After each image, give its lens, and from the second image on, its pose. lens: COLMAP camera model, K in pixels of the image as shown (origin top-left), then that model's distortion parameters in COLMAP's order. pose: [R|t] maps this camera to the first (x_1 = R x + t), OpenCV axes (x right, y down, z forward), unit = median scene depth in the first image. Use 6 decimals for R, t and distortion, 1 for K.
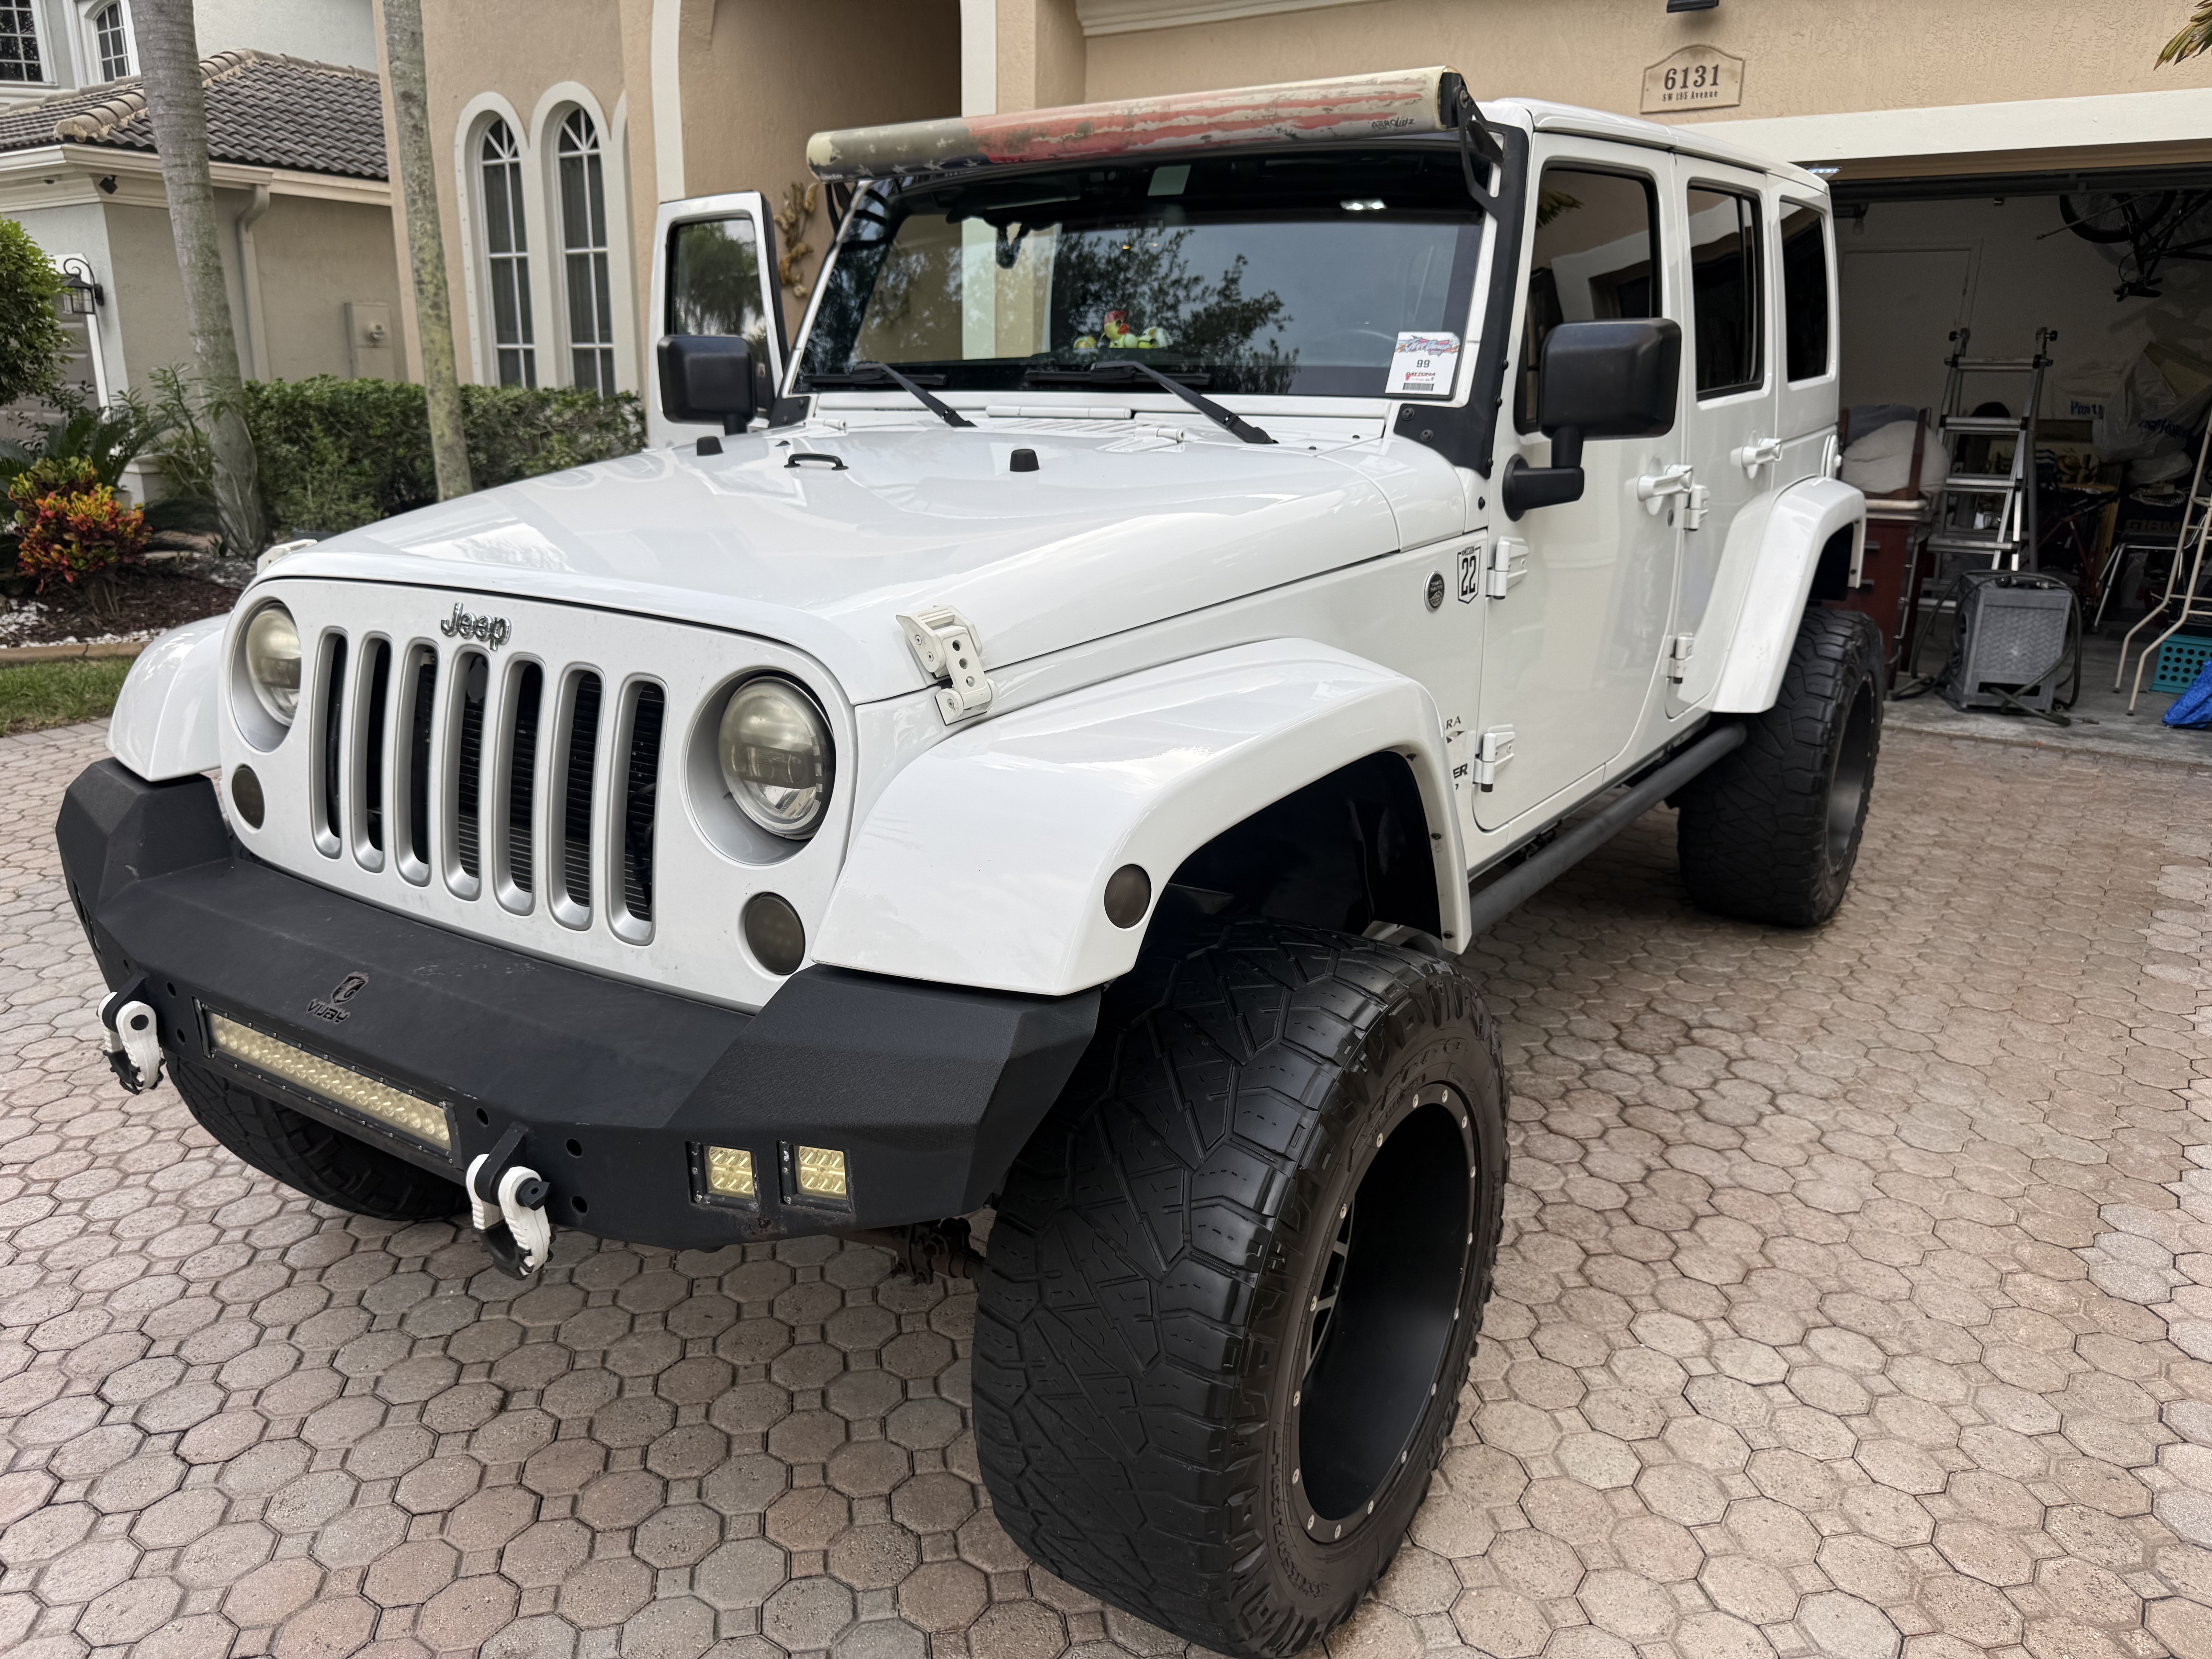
lens RADIAL K [[1555.7, 0, 1105.0], [0, 1555.7, 785.2], [0, 0, 1]] dist [-0.007064, -0.003434]
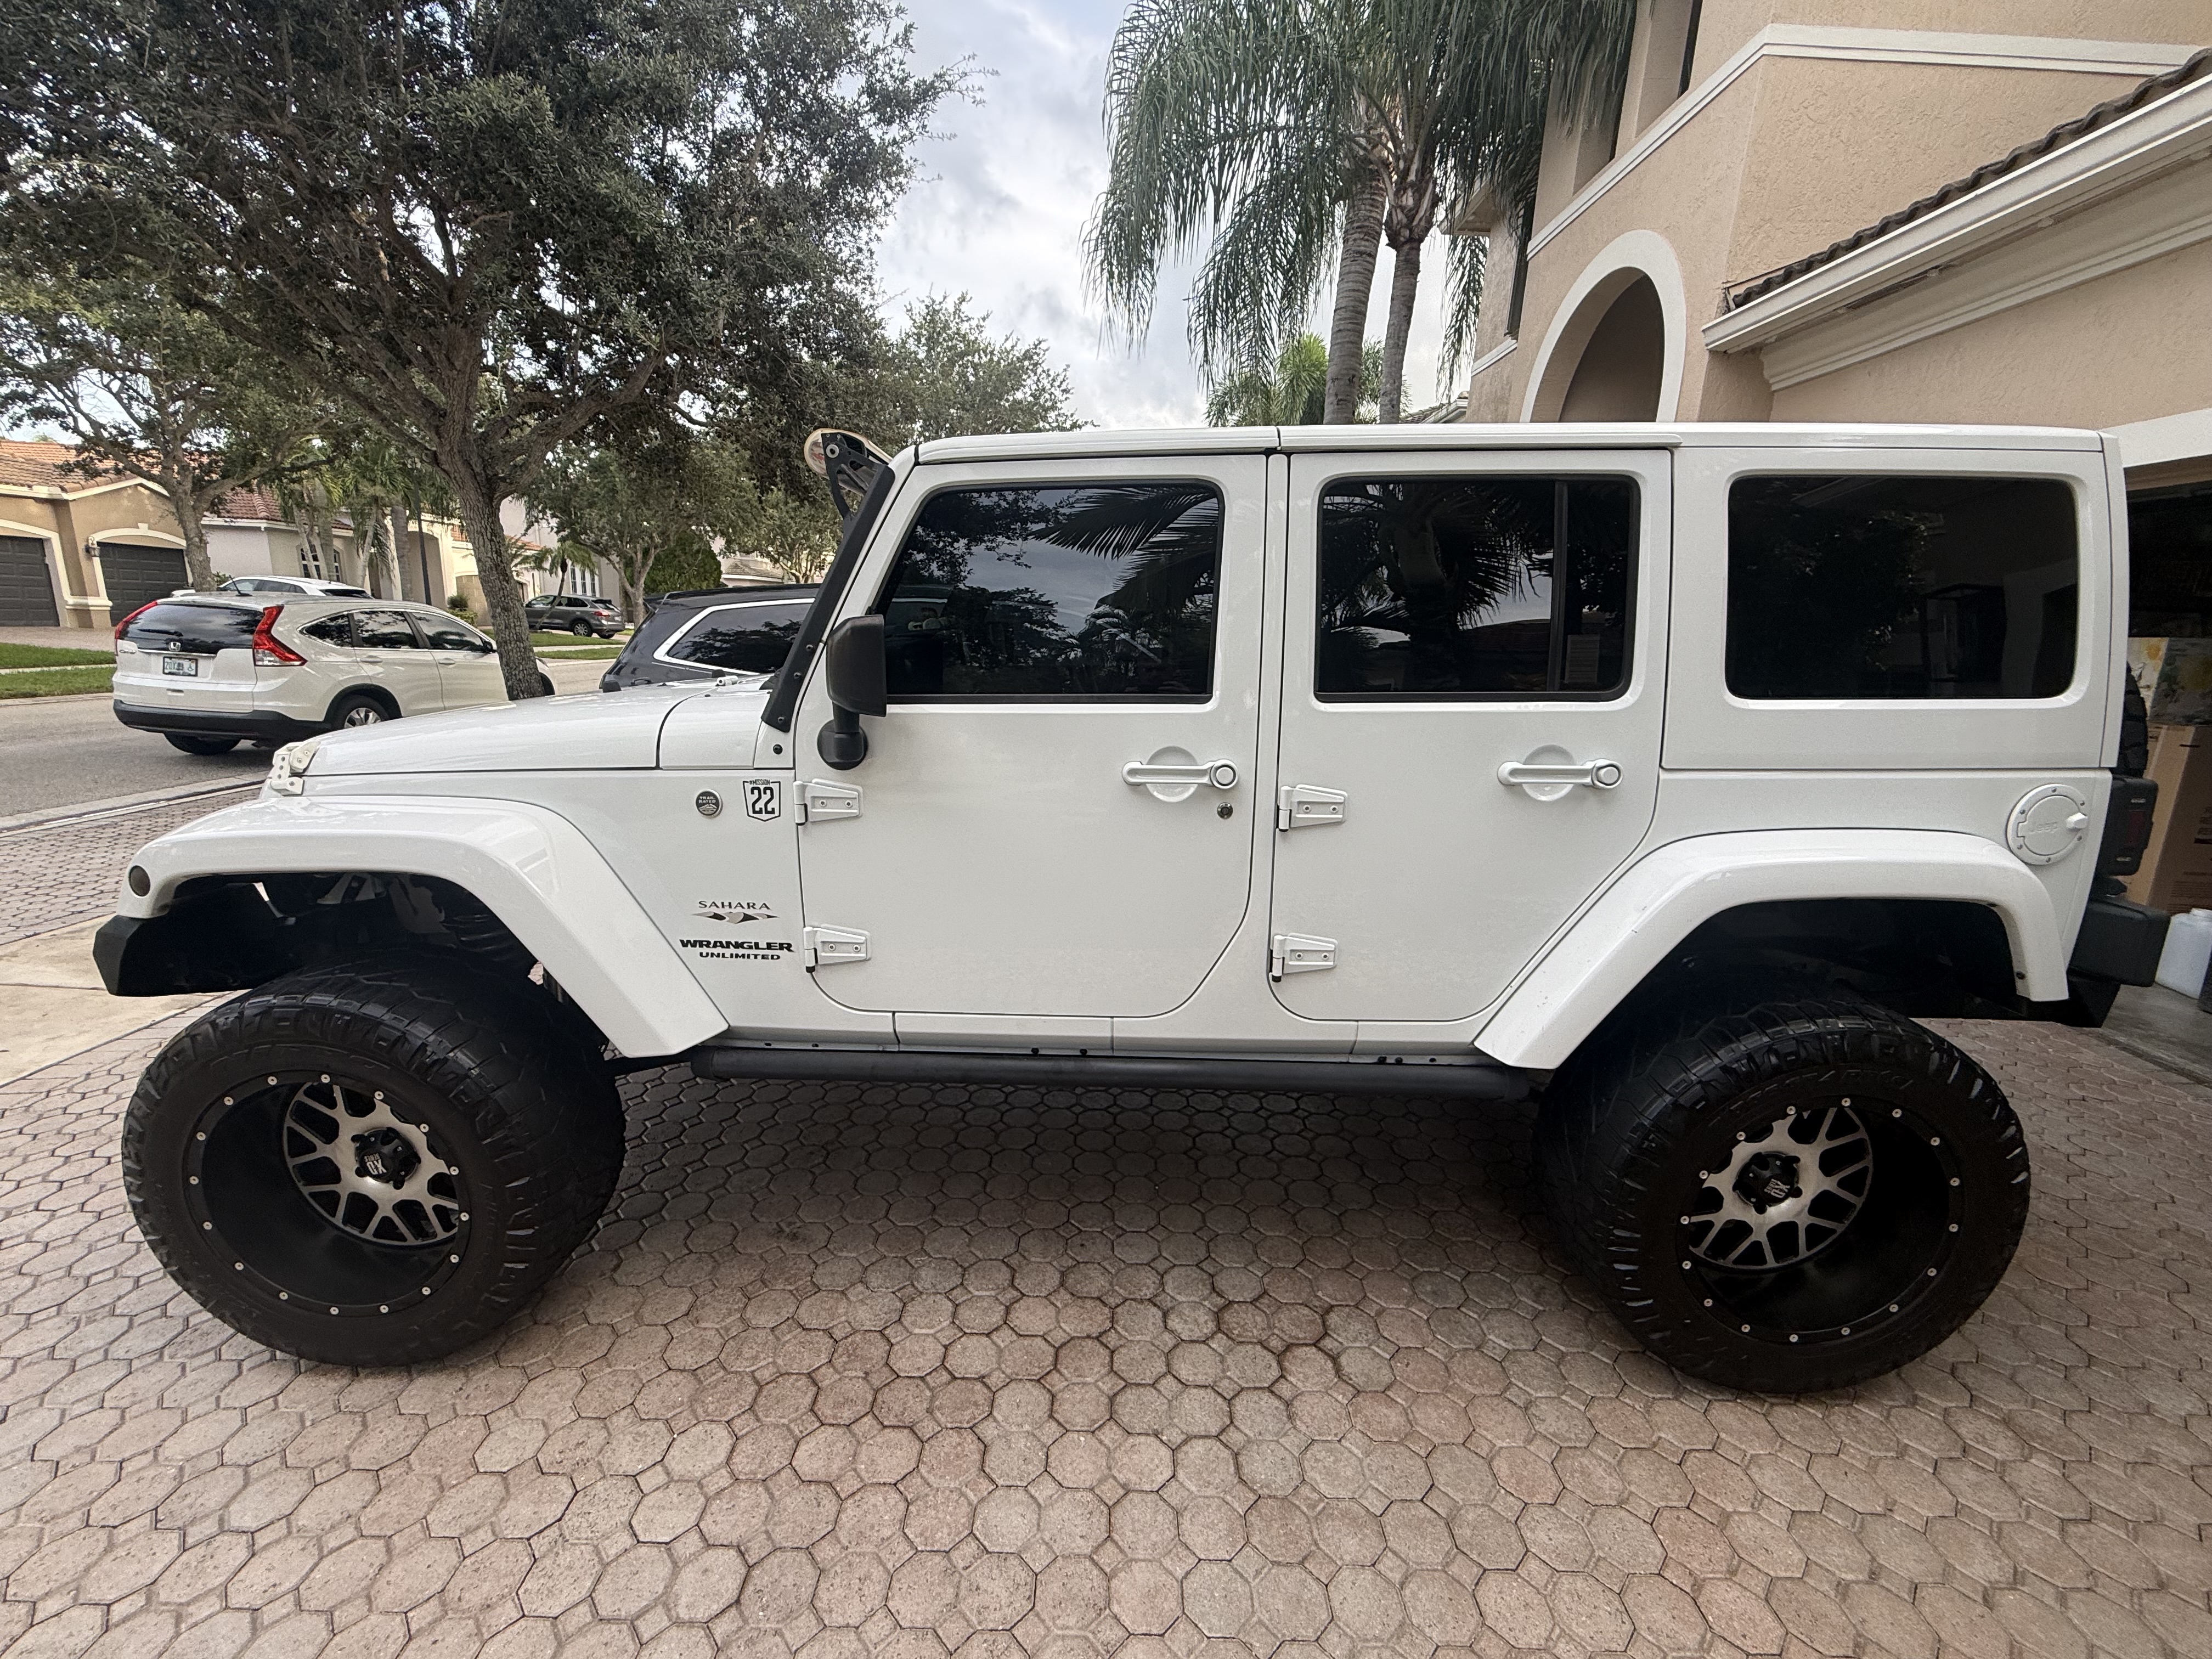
lens RADIAL K [[888.8, 0, 1101.3], [0, 888.8, 829.2], [0, 0, 1]] dist [0.003338, 0.000589]
pose [[0.561347, 0.181700, -0.807387, 0.787640], [-0.237855, 0.969859, 0.052892, -0.170161], [0.792663, 0.162351, 0.587646, 0.602842]]
